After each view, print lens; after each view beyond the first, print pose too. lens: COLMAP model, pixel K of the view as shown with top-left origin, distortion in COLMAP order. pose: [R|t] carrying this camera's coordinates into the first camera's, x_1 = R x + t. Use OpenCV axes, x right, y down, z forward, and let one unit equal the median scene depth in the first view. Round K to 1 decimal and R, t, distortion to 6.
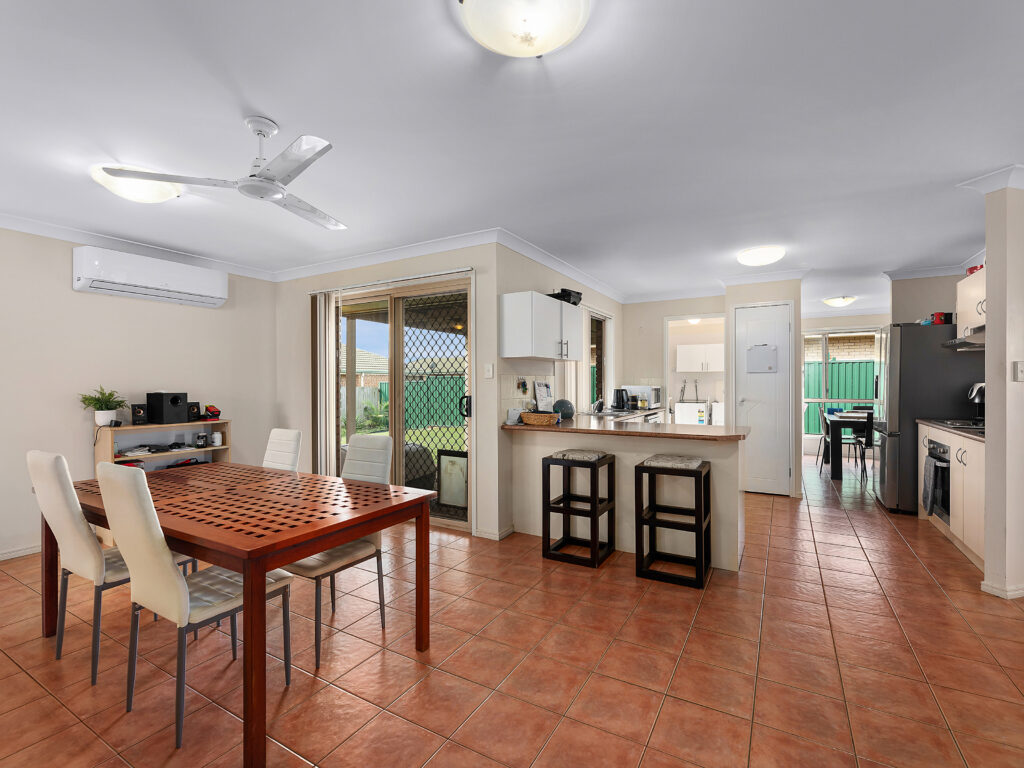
lens RADIAL K [[470.8, 0, 511.5], [0, 470.8, 385.8], [0, 0, 1]] dist [0.000592, -0.000097]
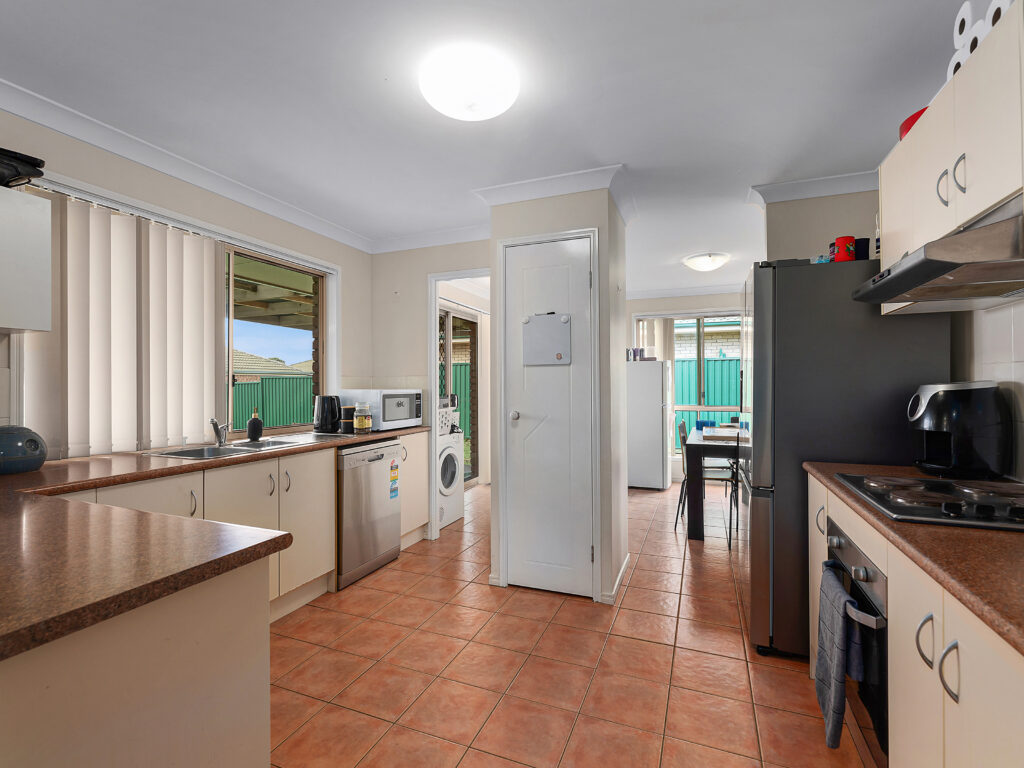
lens RADIAL K [[470.8, 0, 513.1], [0, 470.8, 383.0], [0, 0, 1]] dist [0.000592, -0.000097]
pose [[0.990292, -0.001047, 0.138997, 0.430975], [0.002292, 0.999959, -0.008795, -0.003378], [-0.138982, 0.009029, 0.990254, 0.488114]]
